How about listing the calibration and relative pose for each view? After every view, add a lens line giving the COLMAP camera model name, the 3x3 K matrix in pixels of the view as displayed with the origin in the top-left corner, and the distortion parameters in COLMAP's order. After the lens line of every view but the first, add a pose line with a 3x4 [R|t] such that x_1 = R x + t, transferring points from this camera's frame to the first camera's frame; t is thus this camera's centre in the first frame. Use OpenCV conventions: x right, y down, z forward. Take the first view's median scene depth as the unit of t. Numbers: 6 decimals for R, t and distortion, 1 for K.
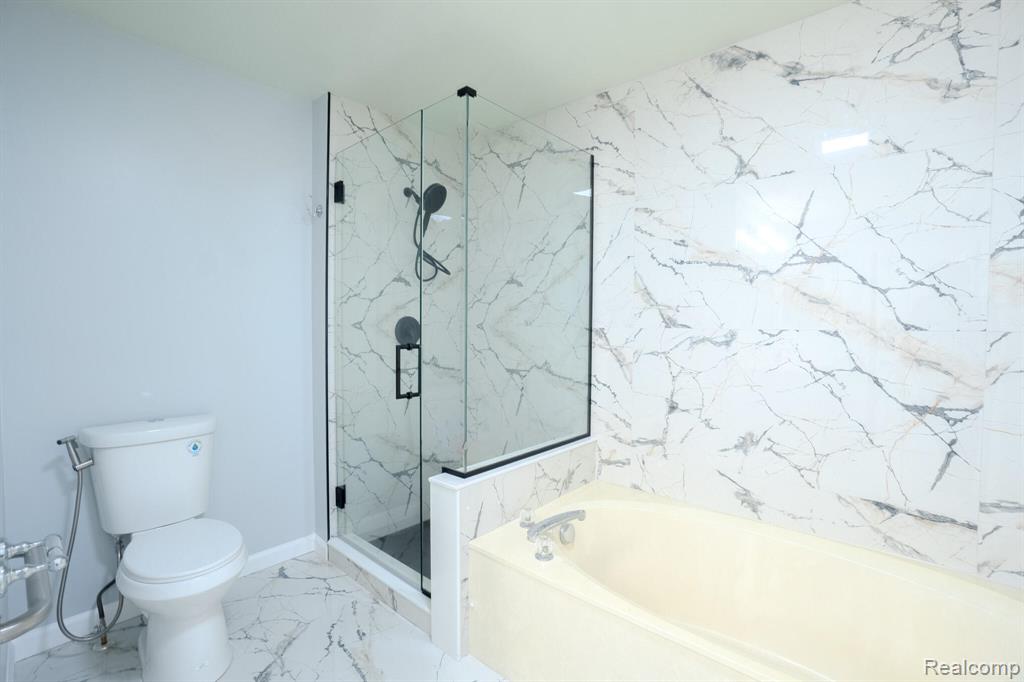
lens RADIAL K [[455.0, 0, 501.4], [0, 455.0, 338.4], [0, 0, 1]] dist [-0.047239, 0.016327]
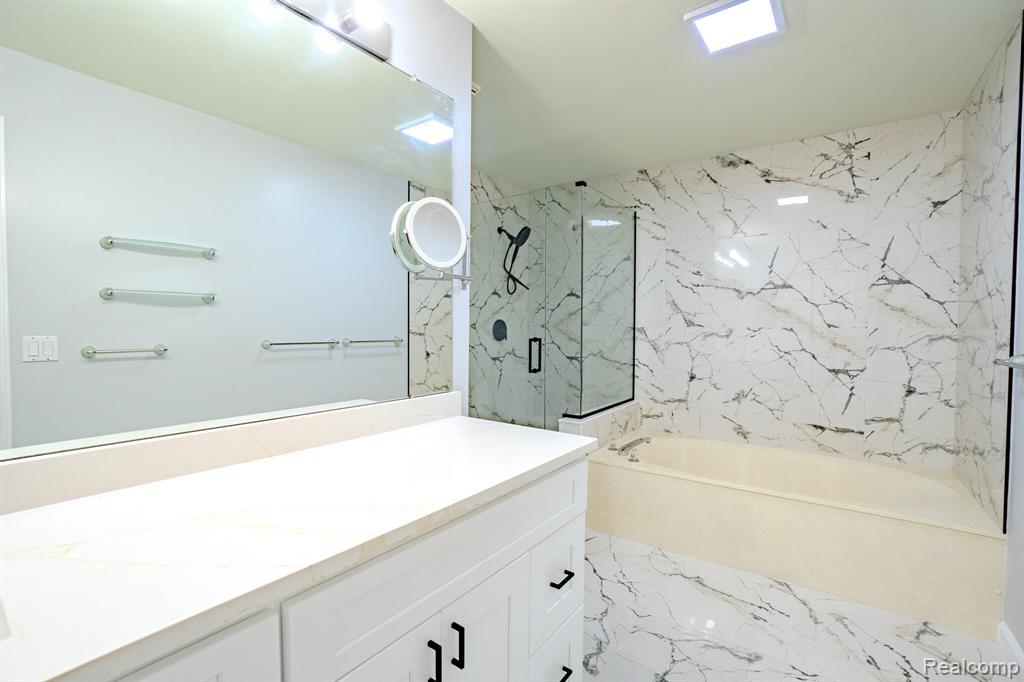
lens RADIAL K [[455.0, 0, 502.7], [0, 455.0, 338.5], [0, 0, 1]] dist [-0.047239, 0.016327]
pose [[0.995814, -0.006455, 0.091180, -0.457636], [0.006536, 0.999978, -0.000585, 0.015181], [-0.091174, 0.001178, 0.995834, -0.548562]]
